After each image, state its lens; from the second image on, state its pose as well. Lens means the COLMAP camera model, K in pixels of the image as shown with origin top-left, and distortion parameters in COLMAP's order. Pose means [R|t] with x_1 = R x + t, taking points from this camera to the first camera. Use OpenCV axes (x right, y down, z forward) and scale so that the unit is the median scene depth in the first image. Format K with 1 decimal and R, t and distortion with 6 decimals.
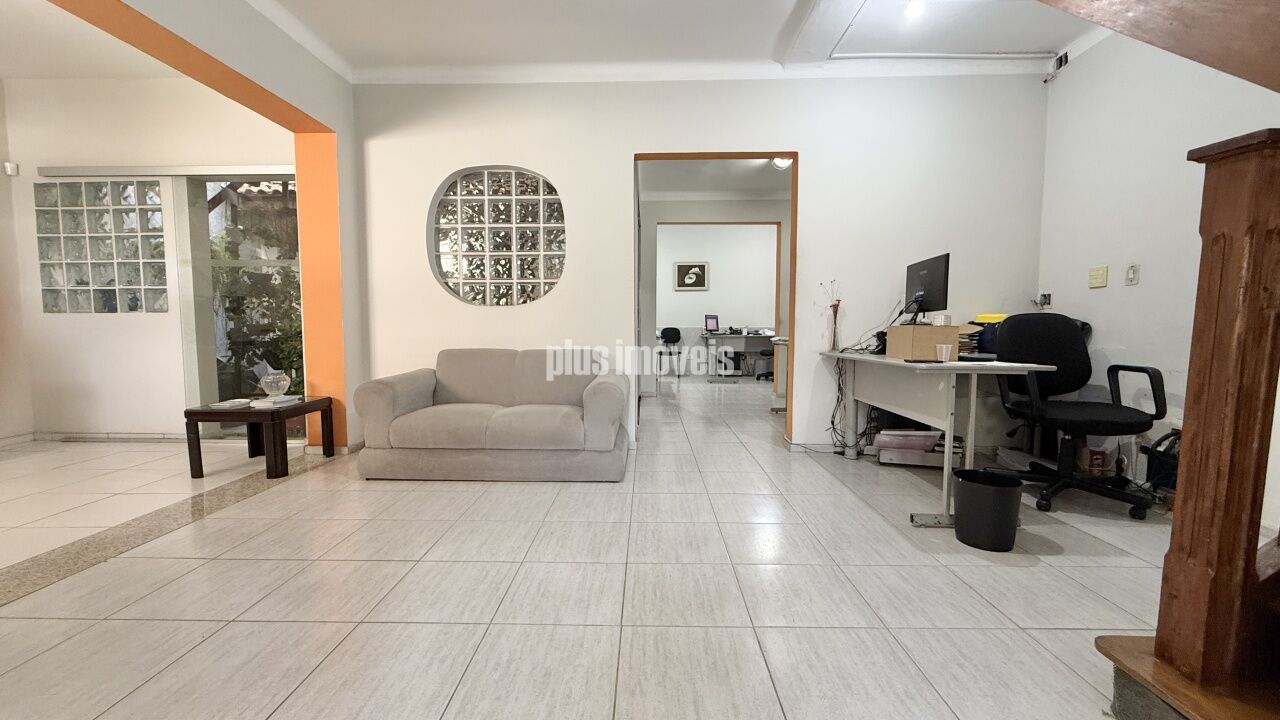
lens RADIAL K [[510.1, 0, 640.0], [0, 510.1, 360.0], [0, 0, 1]] dist [0.000455, 0.000262]
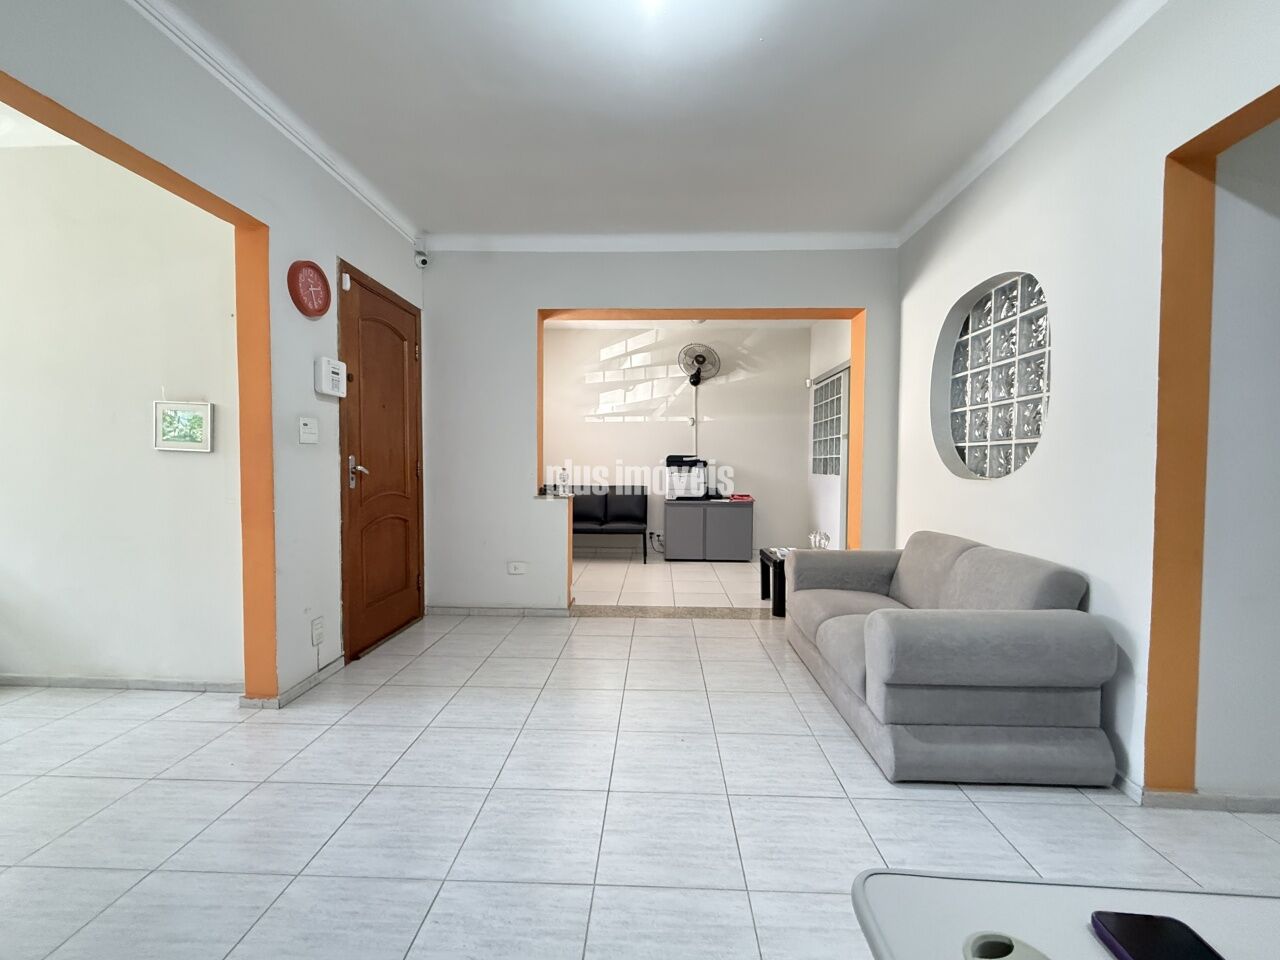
lens RADIAL K [[533.4, 0, 640.0], [0, 533.4, 480.0], [0, 0, 1]] dist [0.001506, 0.000138]
pose [[-0.023991, 0.034317, -0.999123, 0.447905], [-0.075740, 0.996476, 0.036045, -0.091022], [0.996839, 0.076538, -0.021307, 0.523678]]
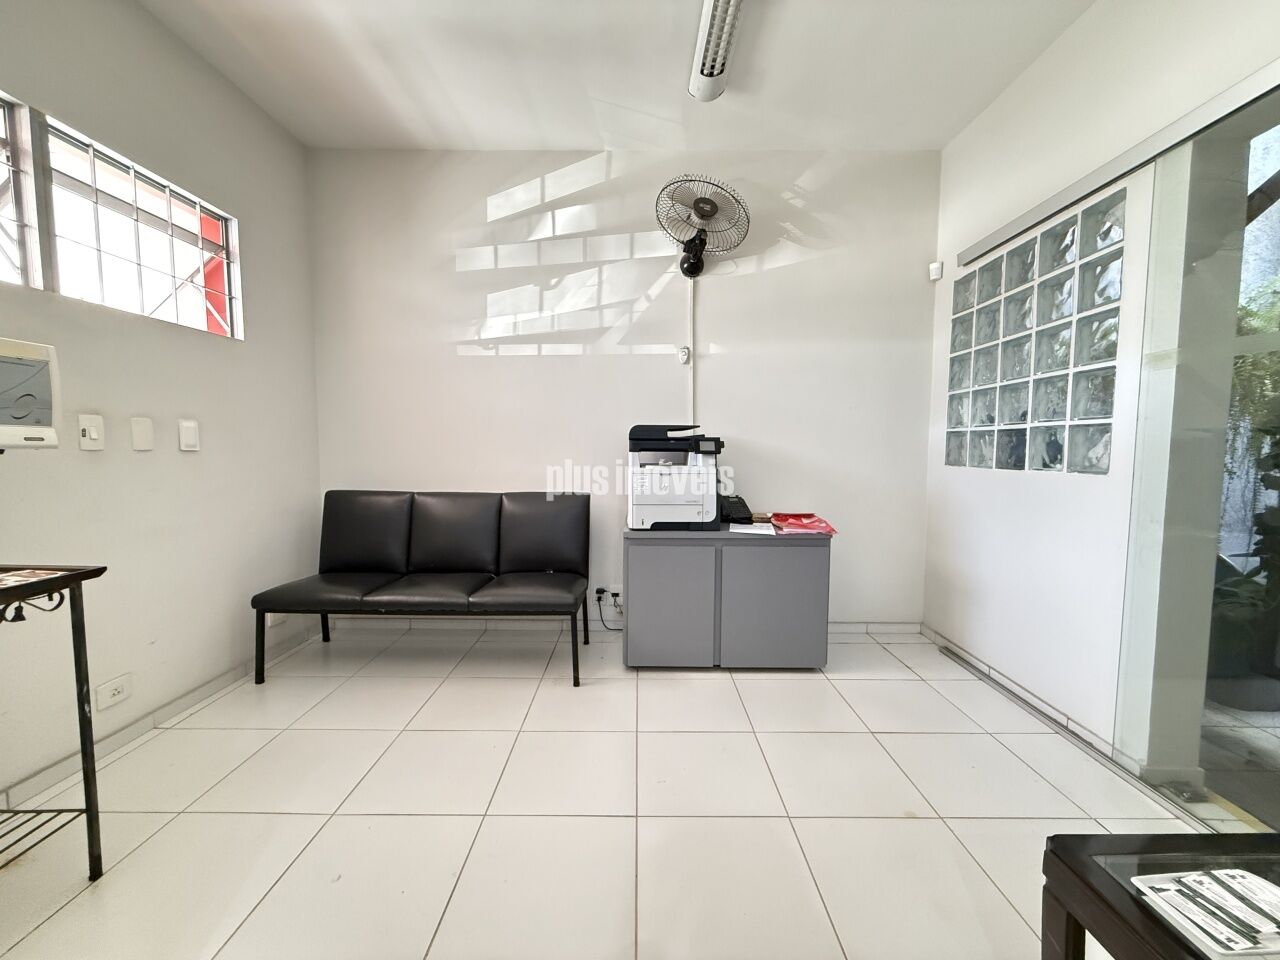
lens RADIAL K [[512.2, 0, 640.0], [0, 512.2, 480.0], [0, 0, 1]] dist [0.001394, 0.000221]
pose [[0.018735, 0.065663, -0.997666, -0.467923], [-0.074747, 0.995141, 0.064093, -0.086430], [0.997027, 0.073372, 0.023552, 0.566412]]
